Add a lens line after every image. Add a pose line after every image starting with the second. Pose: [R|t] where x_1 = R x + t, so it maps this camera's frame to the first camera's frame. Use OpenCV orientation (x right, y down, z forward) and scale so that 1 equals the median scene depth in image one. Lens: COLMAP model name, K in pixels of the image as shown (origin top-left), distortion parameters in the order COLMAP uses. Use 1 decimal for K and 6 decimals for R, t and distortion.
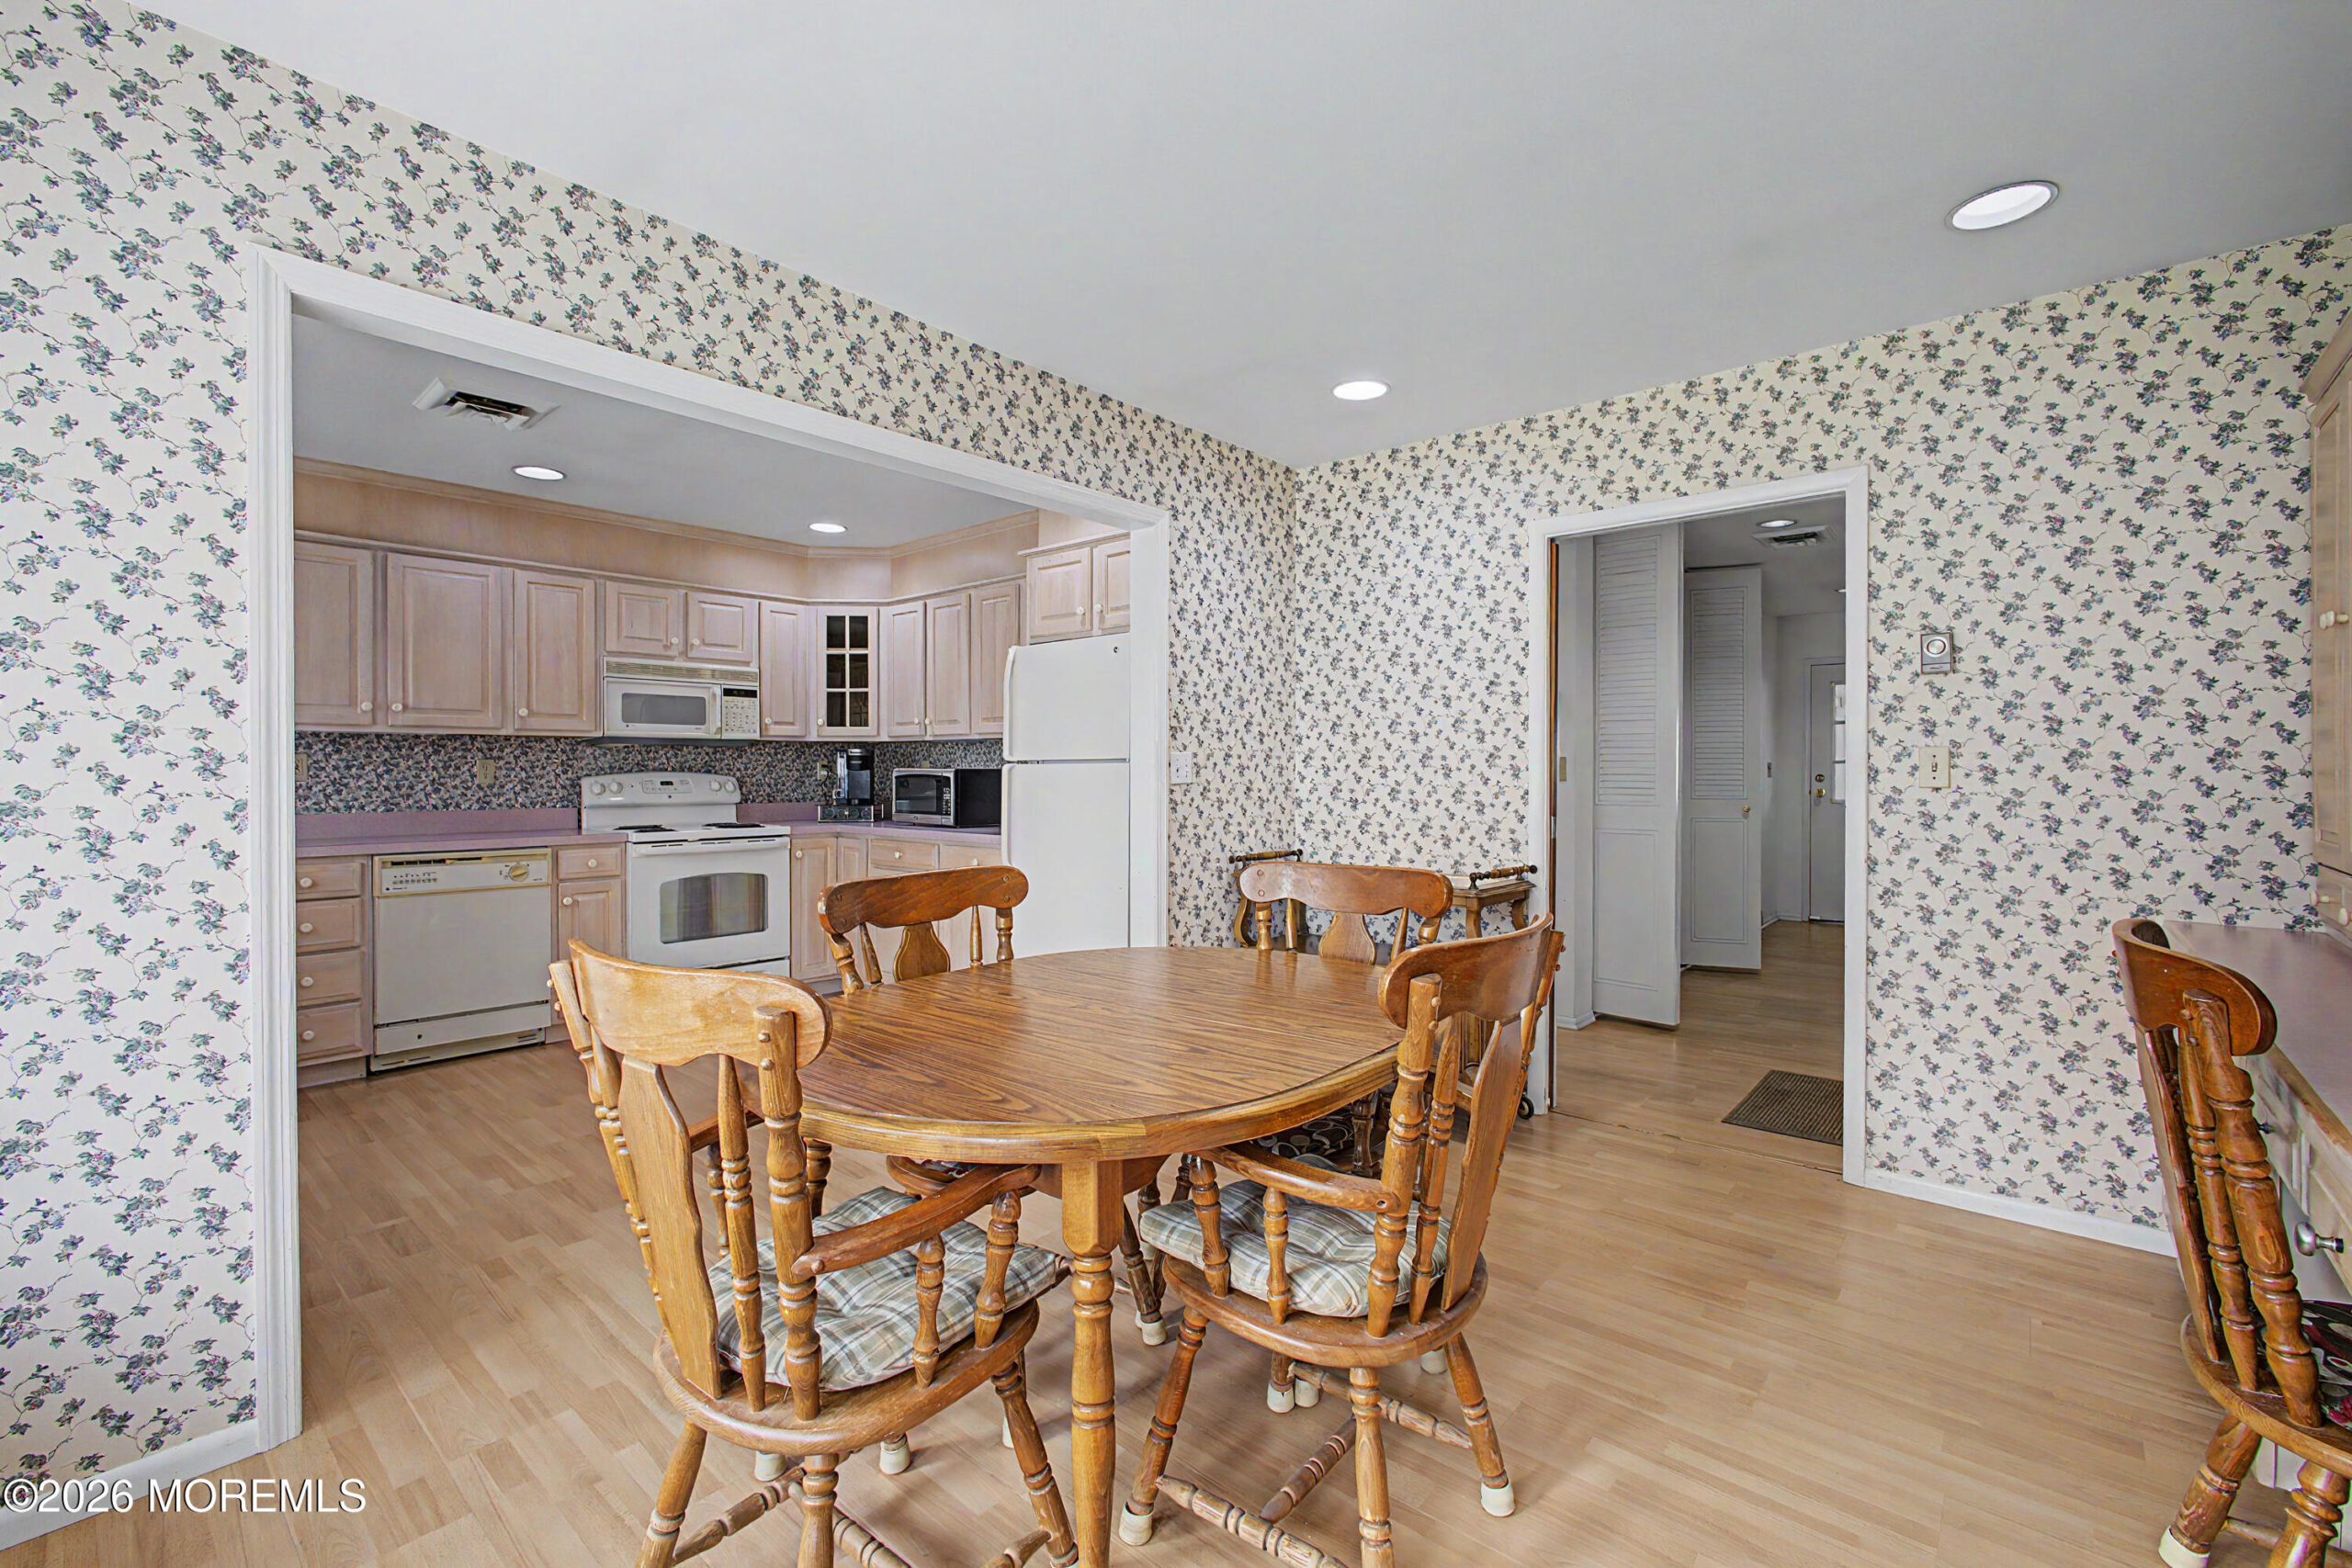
lens RADIAL K [[1010.0, 0, 1165.4], [0, 1010.0, 782.3], [0, 0, 1]] dist [-0.020790, 0.009532]
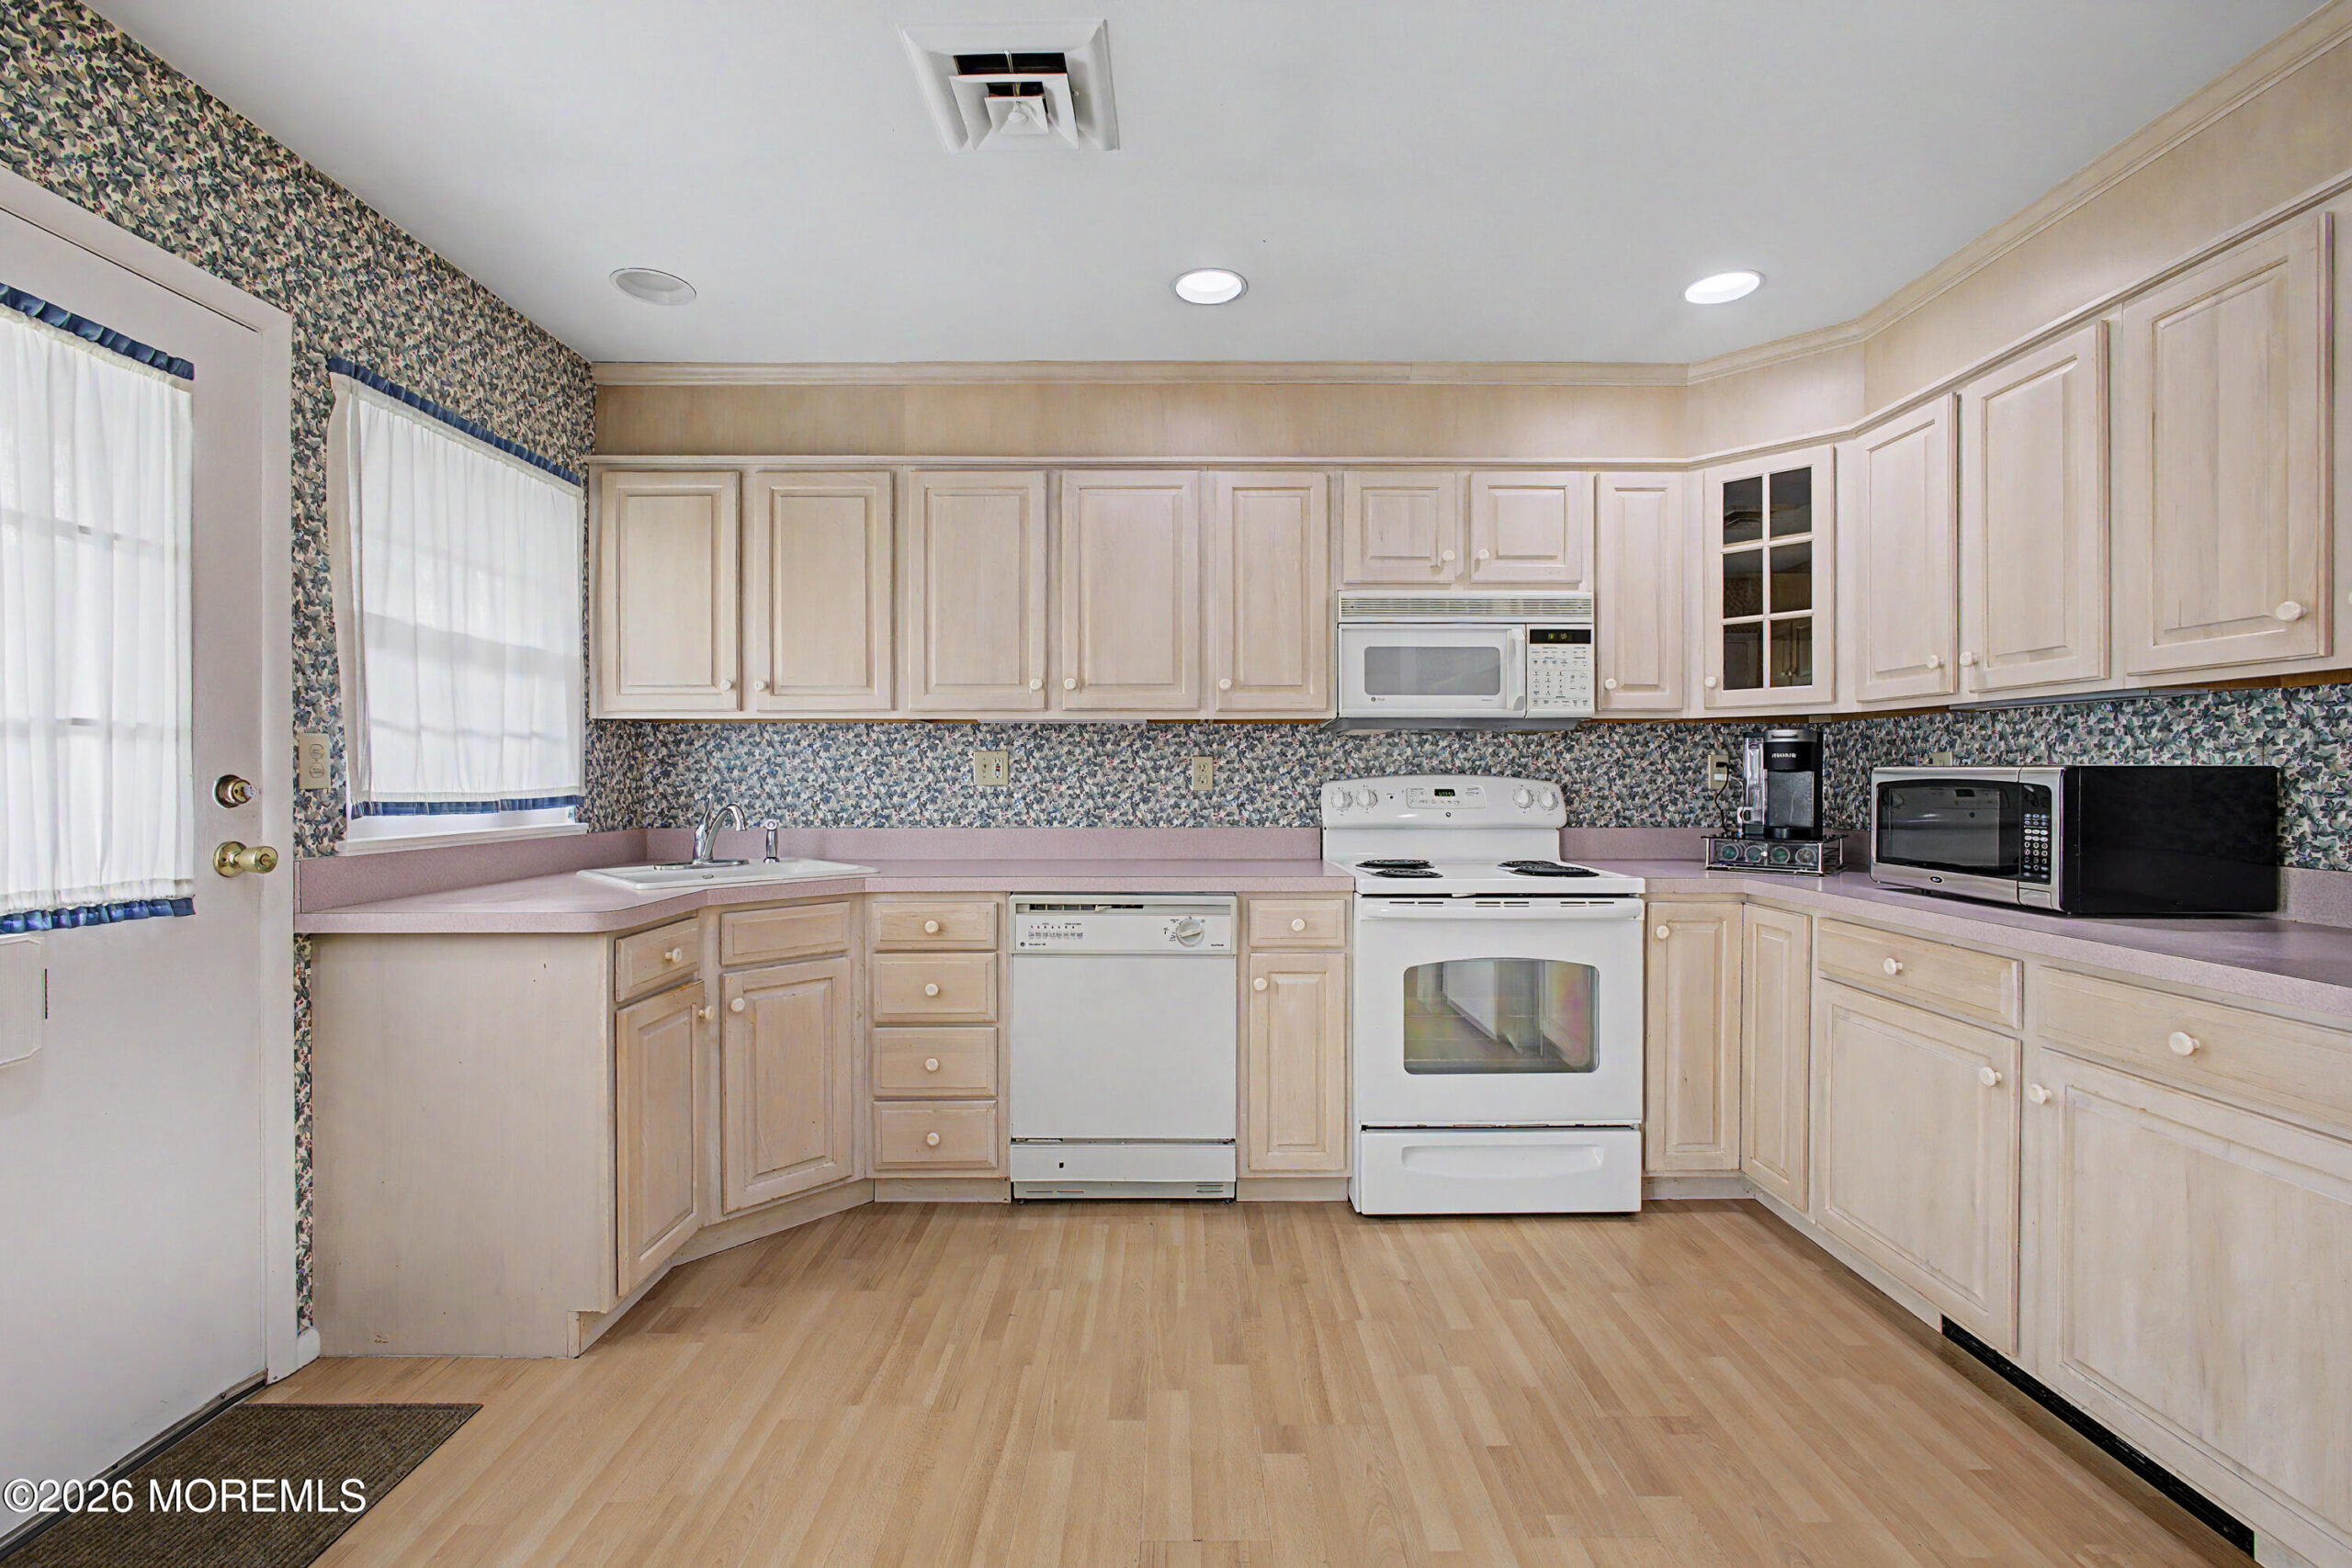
lens RADIAL K [[1003.2, 0, 1185.8], [0, 1003.2, 779.7], [0, 0, 1]] dist [-0.014301, 0.006514]
pose [[0.670583, 0.001088, -0.741834, -0.144540], [-0.008280, 0.999948, -0.006018, -0.002056], [0.741788, 0.010178, 0.670557, 0.467718]]
